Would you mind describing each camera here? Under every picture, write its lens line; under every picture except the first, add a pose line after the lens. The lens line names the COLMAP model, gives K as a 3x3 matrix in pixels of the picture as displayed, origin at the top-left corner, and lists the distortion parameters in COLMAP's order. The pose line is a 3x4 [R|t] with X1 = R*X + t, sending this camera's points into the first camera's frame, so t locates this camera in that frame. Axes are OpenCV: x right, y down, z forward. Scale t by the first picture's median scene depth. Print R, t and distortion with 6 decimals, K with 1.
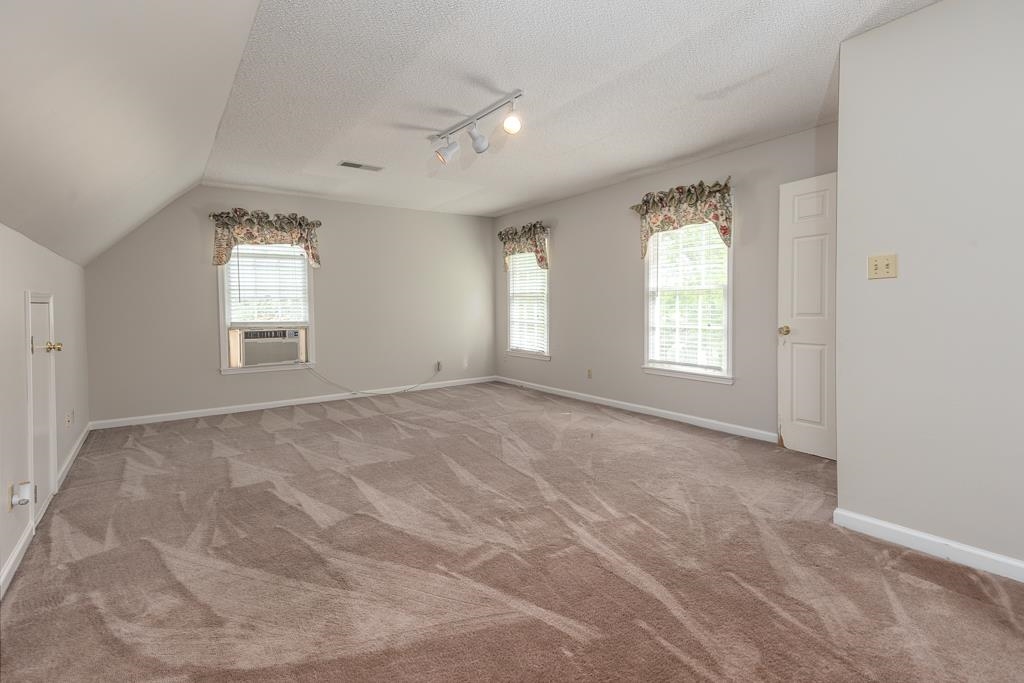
lens RADIAL K [[500.8, 0, 509.6], [0, 500.8, 321.5], [0, 0, 1]] dist [0.047531, 0.000133]
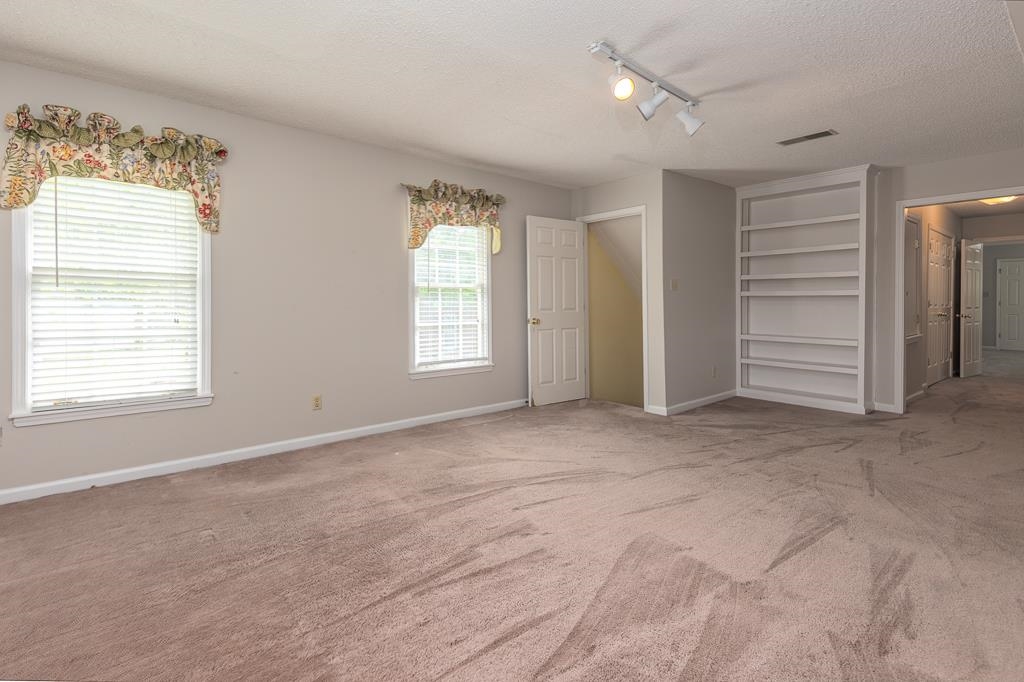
lens RADIAL K [[494.7, 0, 511.2], [0, 494.7, 309.0], [0, 0, 1]] dist [0.042153, -0.000838]
pose [[-0.104542, -0.006331, 0.994500, -0.625551], [0.026385, 0.999610, 0.009138, -0.024286], [-0.994170, 0.027195, -0.104334, 0.949519]]
